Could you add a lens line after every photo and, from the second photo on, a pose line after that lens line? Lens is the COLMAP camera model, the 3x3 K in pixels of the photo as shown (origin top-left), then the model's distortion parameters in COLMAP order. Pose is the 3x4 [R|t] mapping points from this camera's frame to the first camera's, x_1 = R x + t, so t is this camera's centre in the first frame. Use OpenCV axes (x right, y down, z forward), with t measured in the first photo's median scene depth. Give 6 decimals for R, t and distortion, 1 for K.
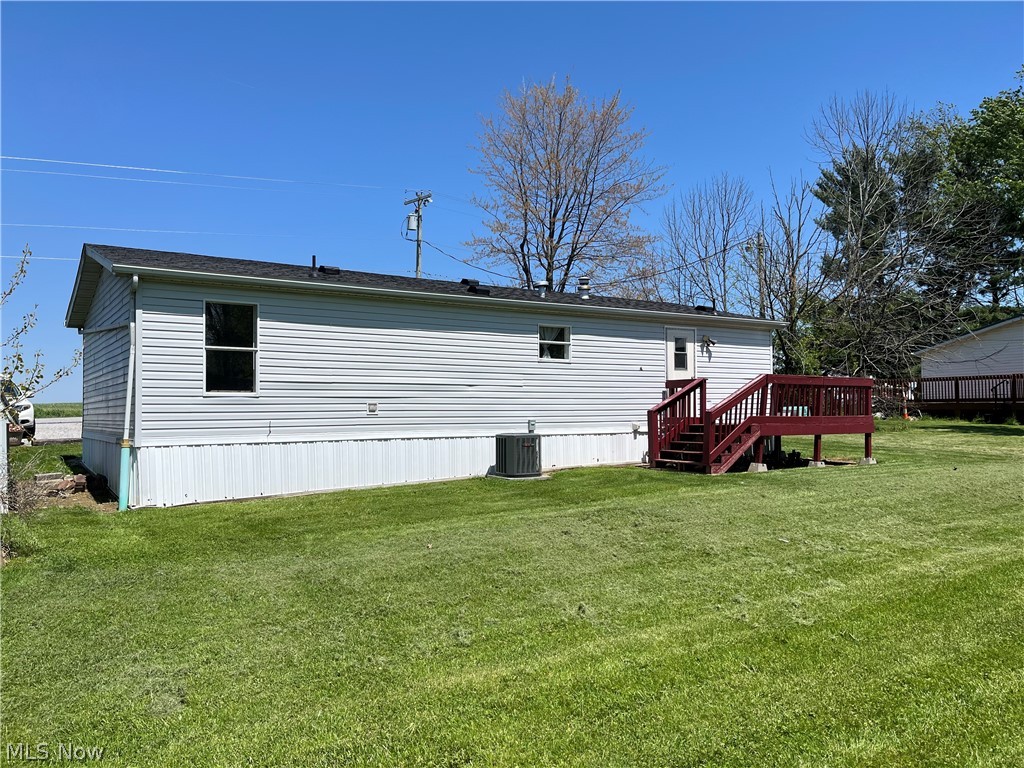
lens RADIAL K [[776.0, 0, 512.0], [0, 776.0, 384.0], [0, 0, 1]] dist [0.072120, -0.100065]
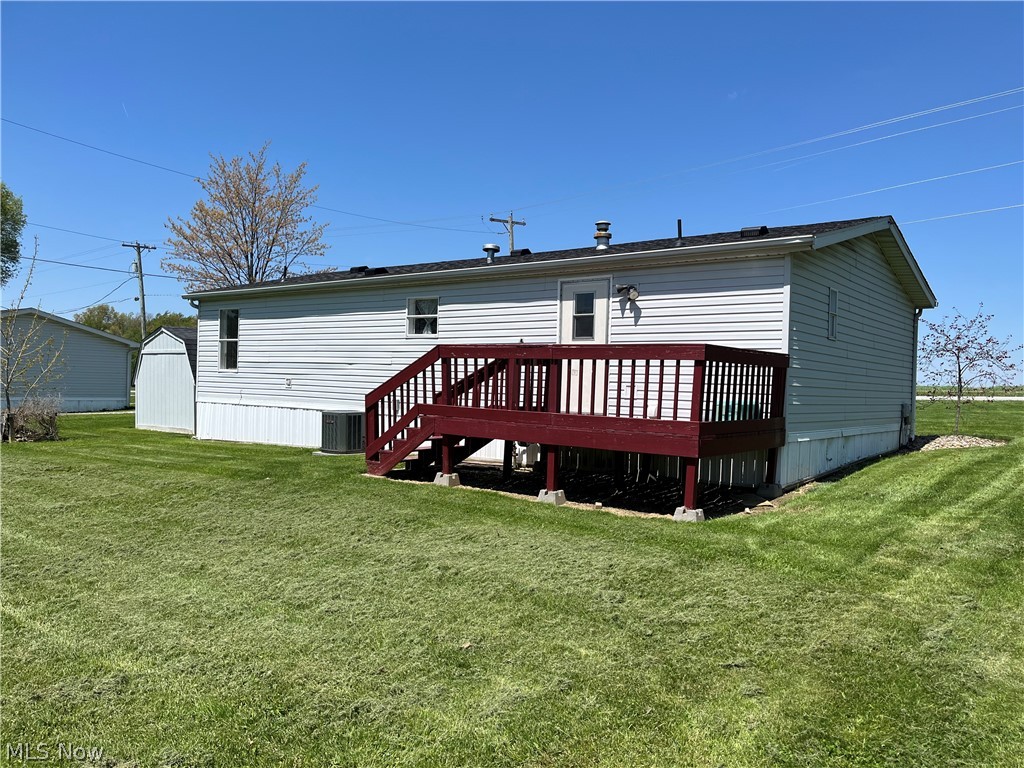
lens RADIAL K [[776.0, 0, 512.0], [0, 776.0, 384.0], [0, 0, 1]] dist [0.072120, -0.100065]
pose [[0.274599, 0.004752, -0.961547, 0.979314], [-0.017055, 0.999855, 0.000070, 0.023567], [0.961407, 0.016380, 0.274641, 0.879504]]
